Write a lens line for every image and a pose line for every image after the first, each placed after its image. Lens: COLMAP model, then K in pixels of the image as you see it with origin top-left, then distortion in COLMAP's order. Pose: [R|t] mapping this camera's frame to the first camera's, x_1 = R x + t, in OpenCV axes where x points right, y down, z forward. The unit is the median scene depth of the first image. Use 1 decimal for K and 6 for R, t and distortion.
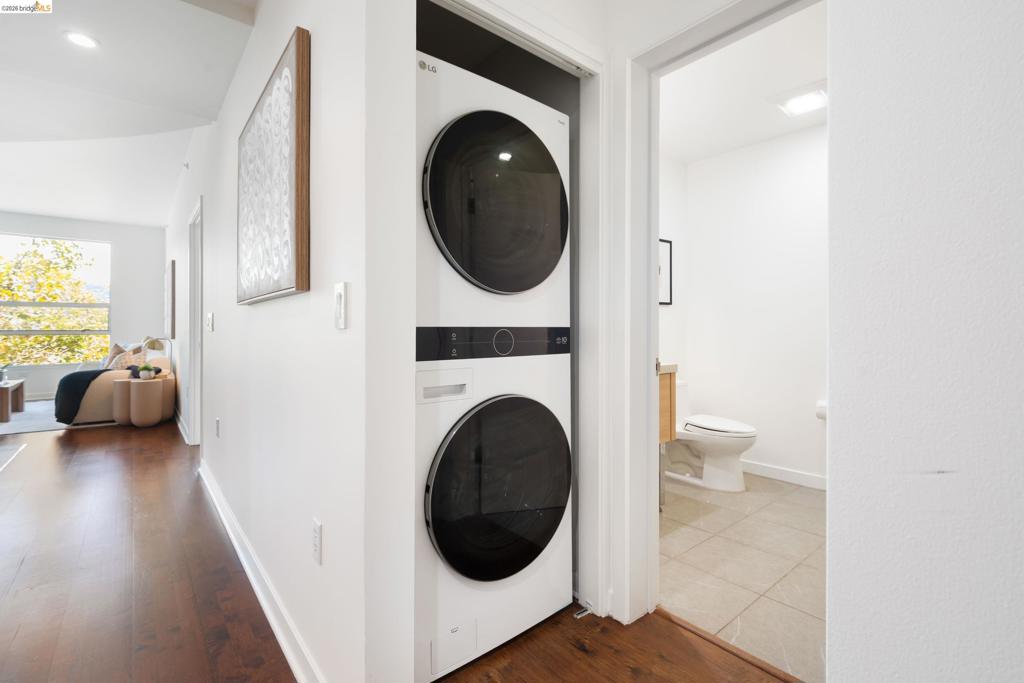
lens RADIAL K [[456.9, 0, 512.0], [0, 456.9, 341.5], [0, 0, 1]] dist [-0.007655, -0.000927]
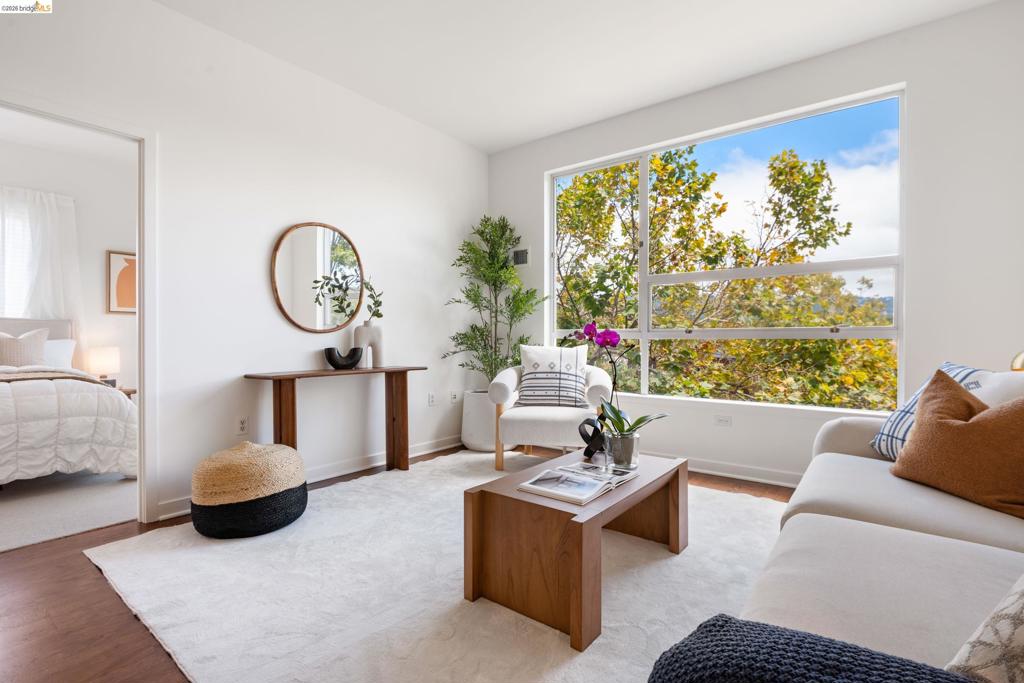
lens RADIAL K [[493.0, 0, 510.0], [0, 493.0, 331.0], [0, 0, 1]] dist [0.001359, 0.000483]
pose [[0.220785, 0.000170, -0.975322, -0.443517], [-0.026242, 0.999639, -0.005766, -0.012587], [0.974969, 0.026867, 0.220710, 0.473860]]
